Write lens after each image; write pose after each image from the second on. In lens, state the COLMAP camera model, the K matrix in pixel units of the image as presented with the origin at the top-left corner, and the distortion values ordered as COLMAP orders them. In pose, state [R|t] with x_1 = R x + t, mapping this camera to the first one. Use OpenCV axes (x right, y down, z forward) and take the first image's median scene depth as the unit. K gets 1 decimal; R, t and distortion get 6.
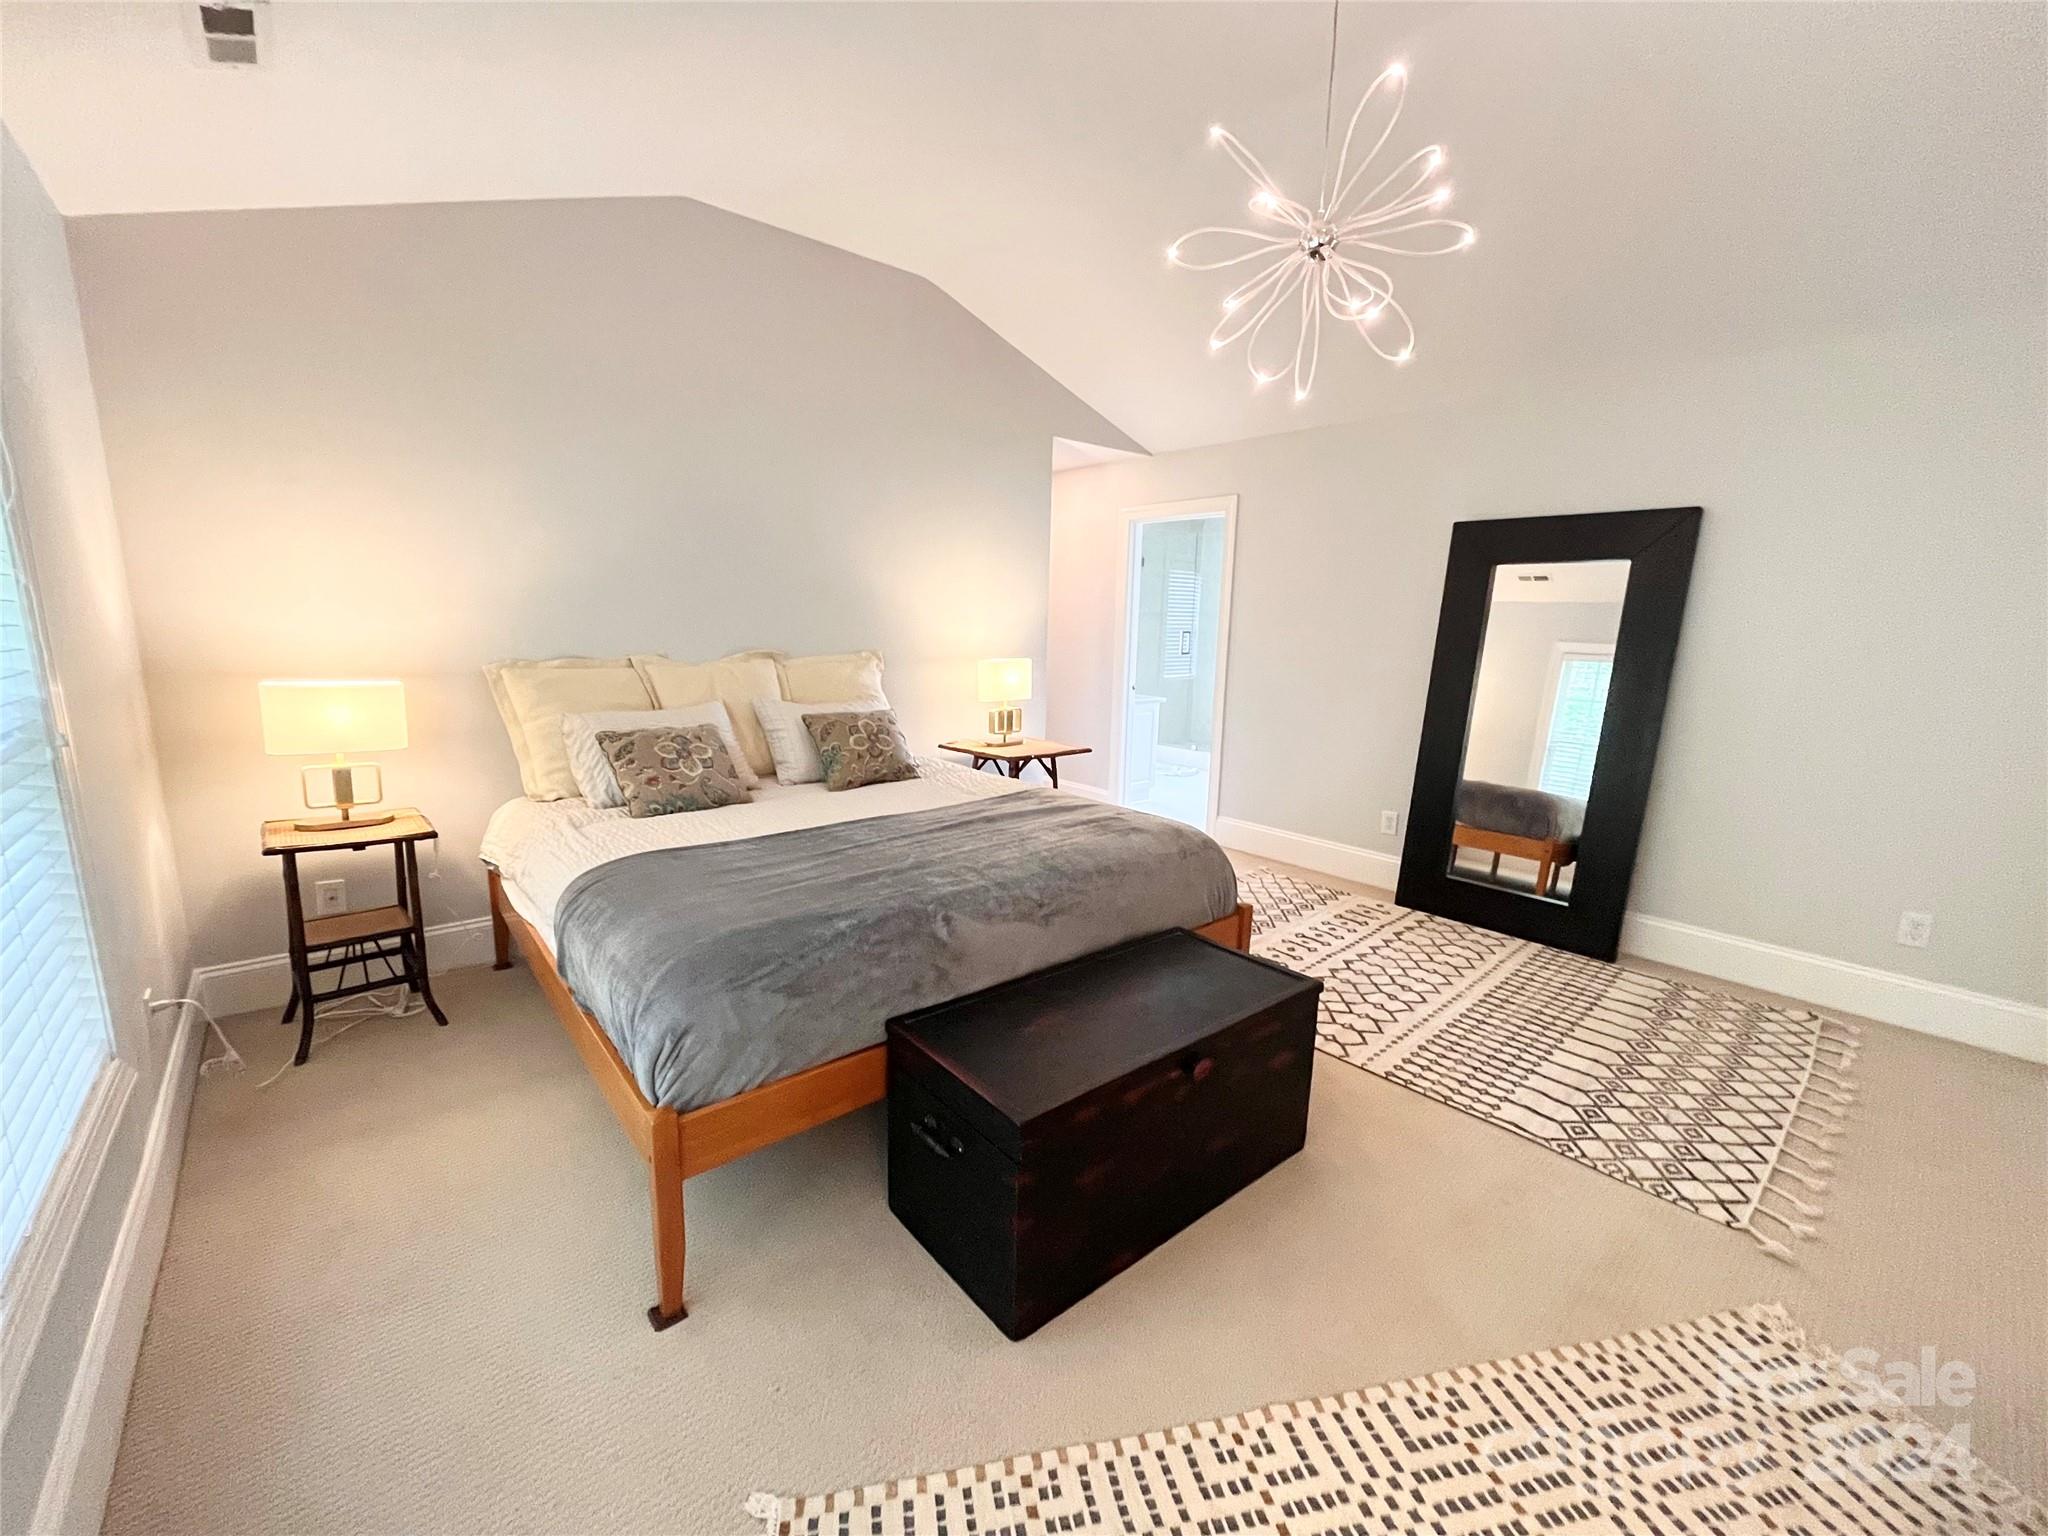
lens RADIAL K [[815.5, 0, 1024.0], [0, 815.5, 768.0], [0, 0, 1]] dist [-0.000251, -0.000331]
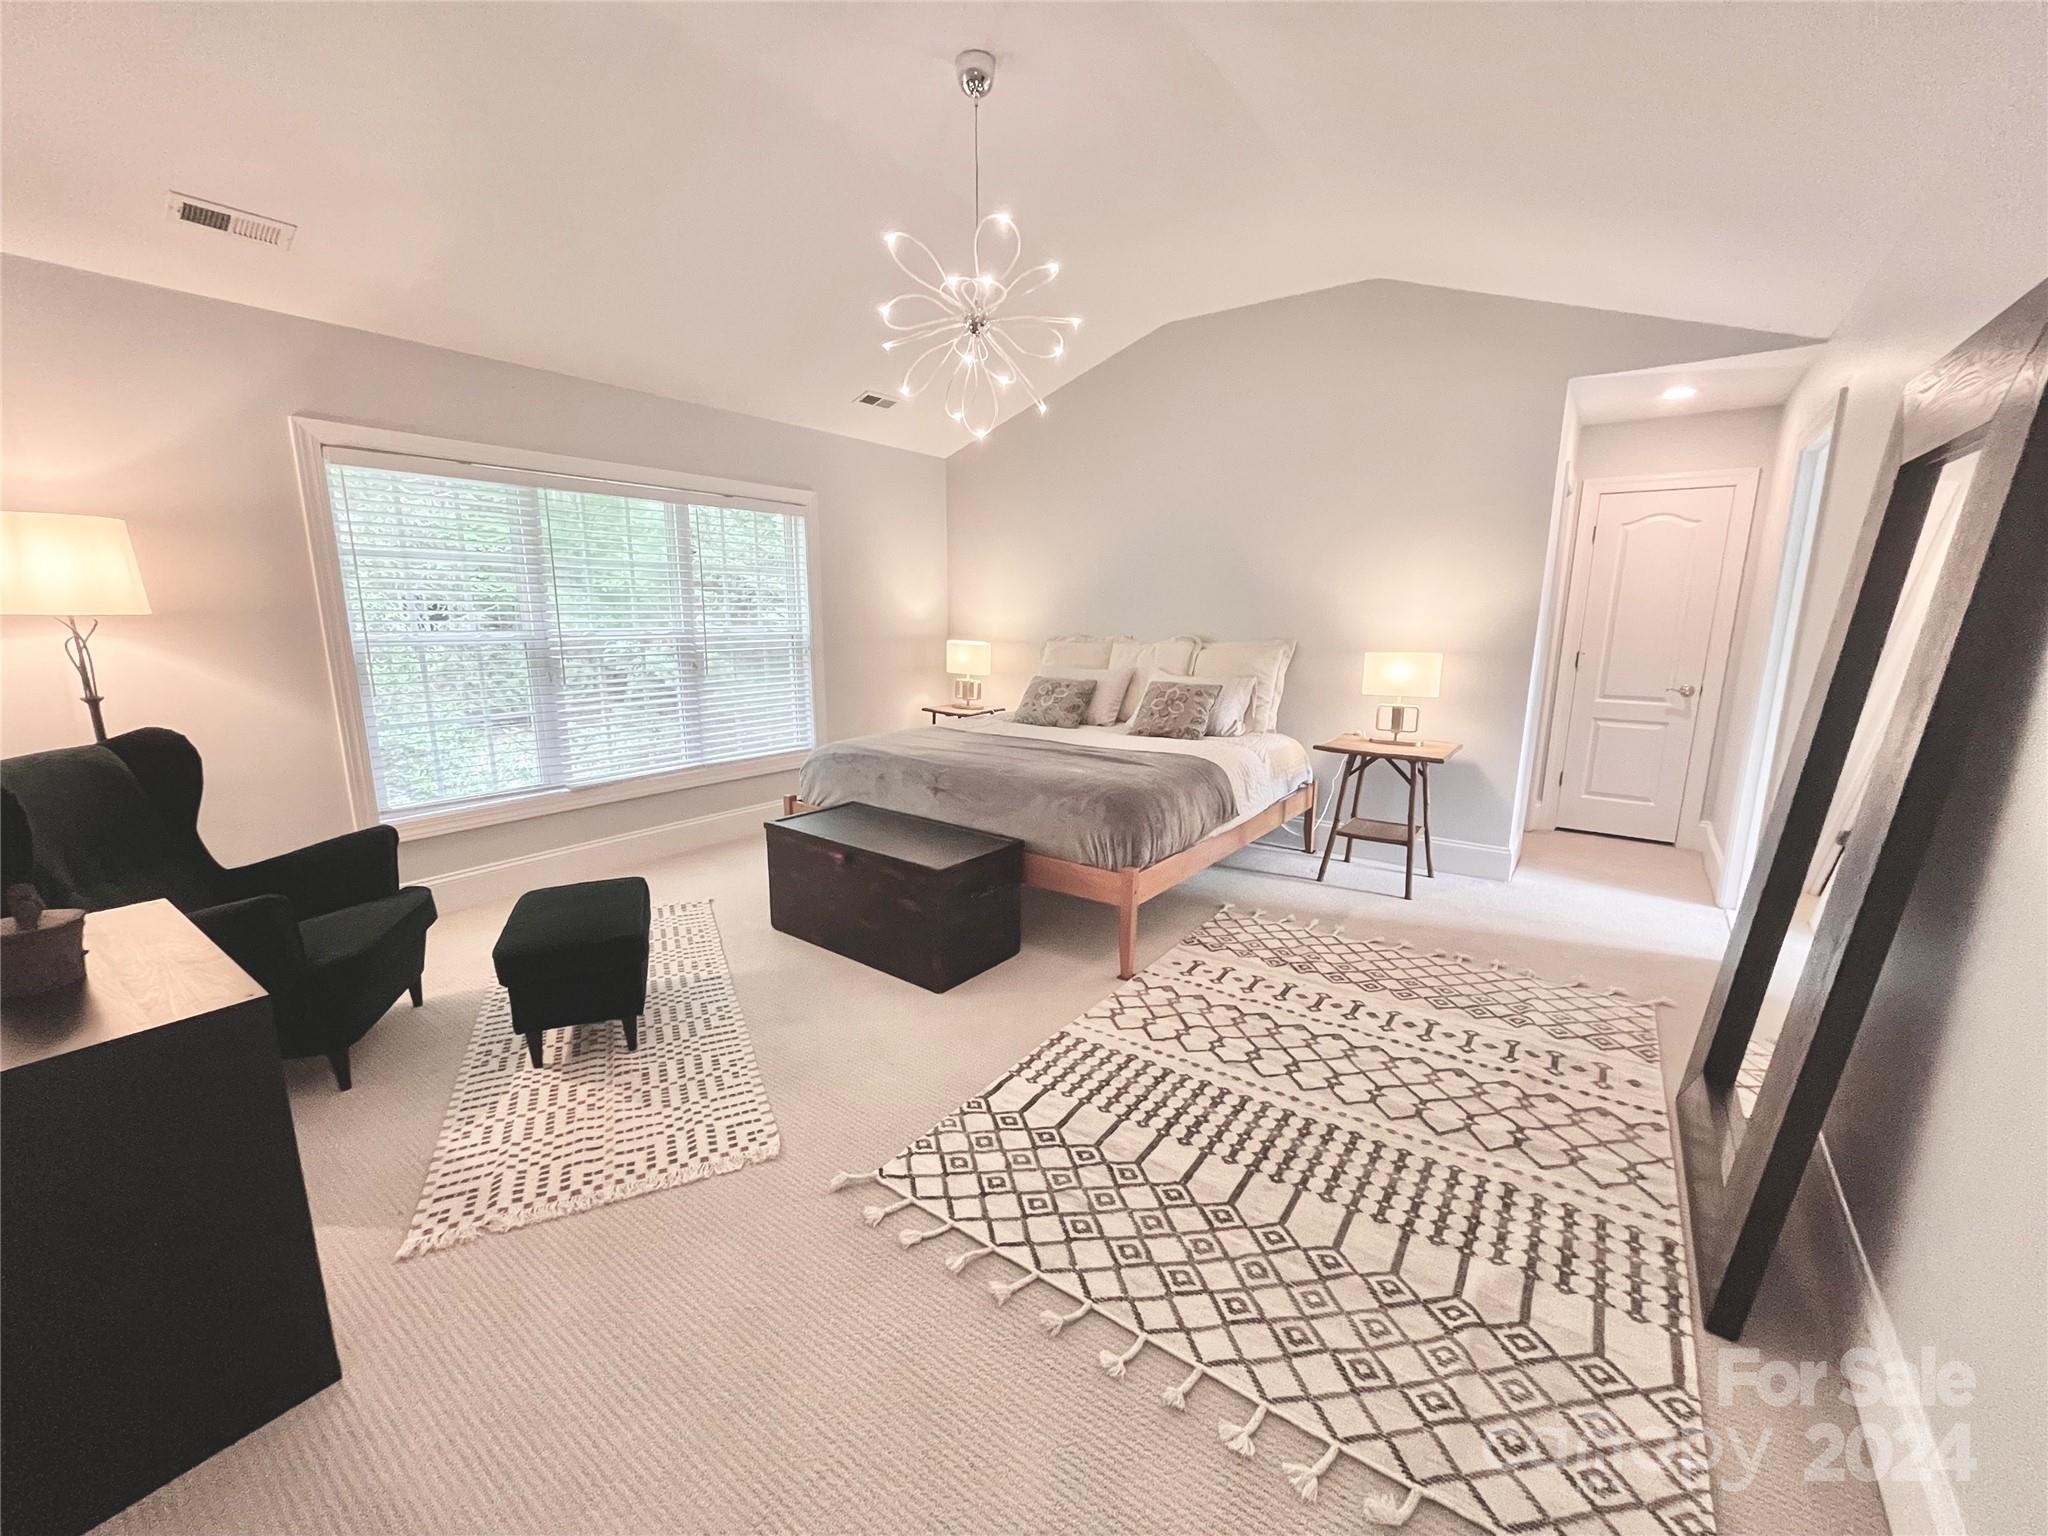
lens RADIAL K [[815.5, 0, 1024.0], [0, 815.5, 768.0], [0, 0, 1]] dist [-0.000251, -0.000331]
pose [[0.229694, 0.167350, -0.958767, 1.070512], [-0.173772, 0.976329, 0.128784, -0.065046], [0.957624, 0.137026, 0.253338, 0.494141]]
